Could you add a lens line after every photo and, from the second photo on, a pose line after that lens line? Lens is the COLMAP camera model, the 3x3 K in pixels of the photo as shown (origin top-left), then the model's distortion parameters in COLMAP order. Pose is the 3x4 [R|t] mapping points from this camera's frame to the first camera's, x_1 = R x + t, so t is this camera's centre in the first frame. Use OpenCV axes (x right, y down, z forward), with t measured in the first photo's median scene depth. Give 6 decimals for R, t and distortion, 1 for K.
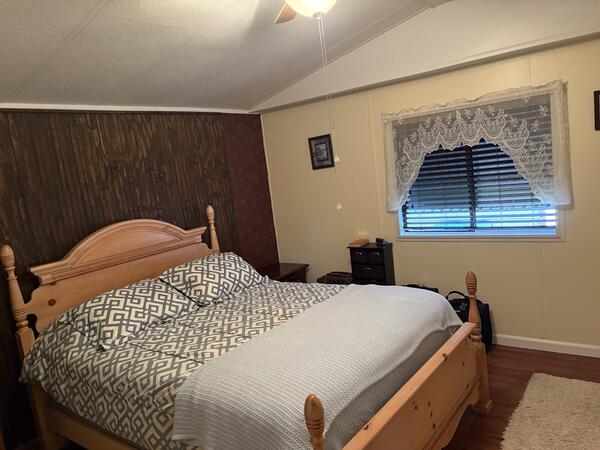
lens RADIAL K [[455.3, 0, 301.3], [0, 455.3, 224.0], [0, 0, 1]] dist [0.041575, -0.034971]
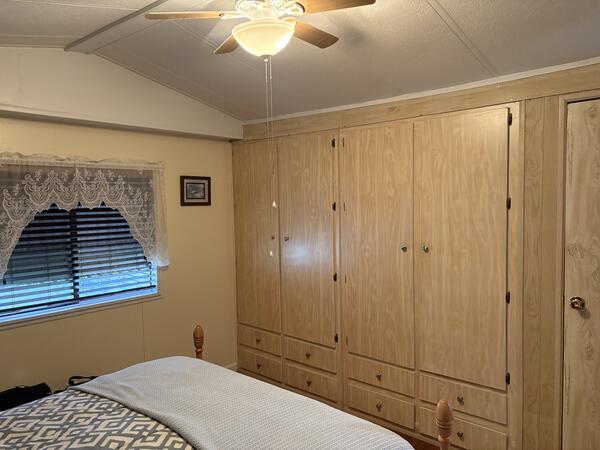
lens RADIAL K [[455.3, 0, 303.4], [0, 455.3, 224.6], [0, 0, 1]] dist [0.041575, -0.034971]
pose [[0.072745, 0.064700, 0.995250, -0.522813], [0.138218, 0.987610, -0.074306, -0.008490], [-0.987727, 0.142967, 0.062901, 0.516577]]
